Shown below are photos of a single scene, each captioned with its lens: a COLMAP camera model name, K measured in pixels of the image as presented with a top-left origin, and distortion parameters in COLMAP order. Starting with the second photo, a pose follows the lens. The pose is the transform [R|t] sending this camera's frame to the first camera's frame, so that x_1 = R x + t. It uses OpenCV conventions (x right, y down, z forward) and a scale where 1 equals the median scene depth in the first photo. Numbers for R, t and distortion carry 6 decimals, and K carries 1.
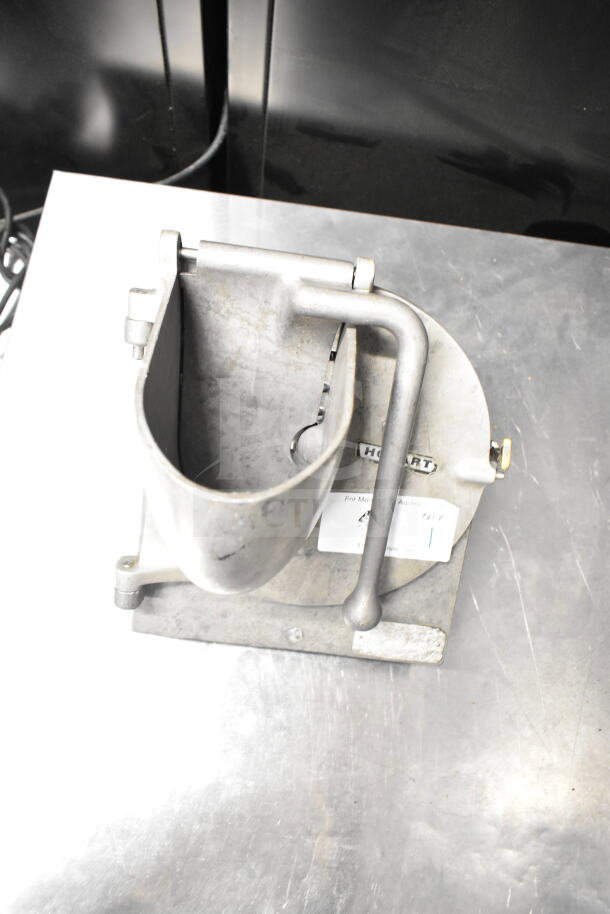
lens RADIAL K [[707.5, 0, 305.5], [0, 707.5, 455.4], [0, 0, 1]] dist [0.001599, 0.001851]
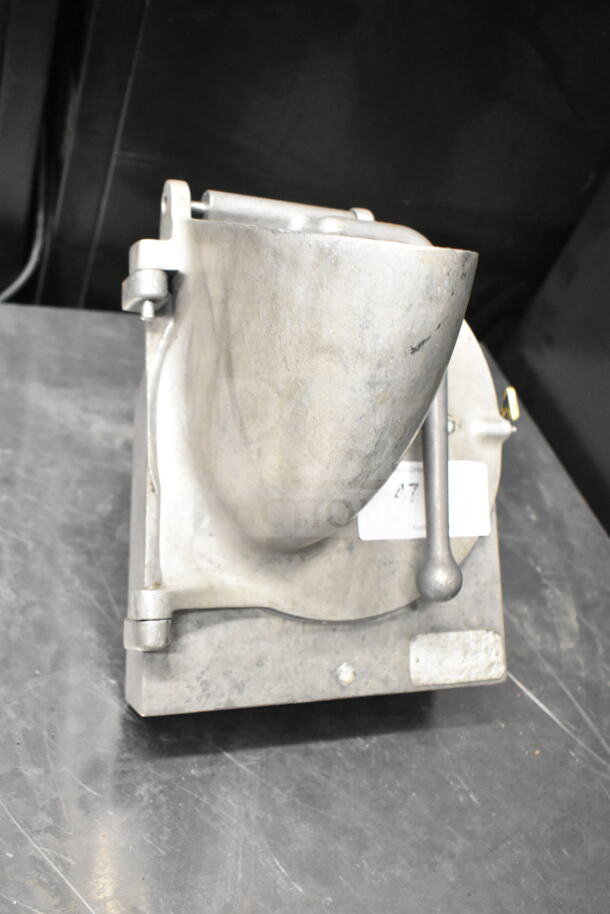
lens RADIAL K [[943.7, 0, 307.1], [0, 943.7, 458.2], [0, 0, 1]] dist [-0.029505, 0.000000]
pose [[0.906647, -0.113095, 0.406449, -0.459679], [0.270299, 0.895415, -0.353795, 0.403082], [-0.323928, 0.430630, 0.842395, 0.021534]]
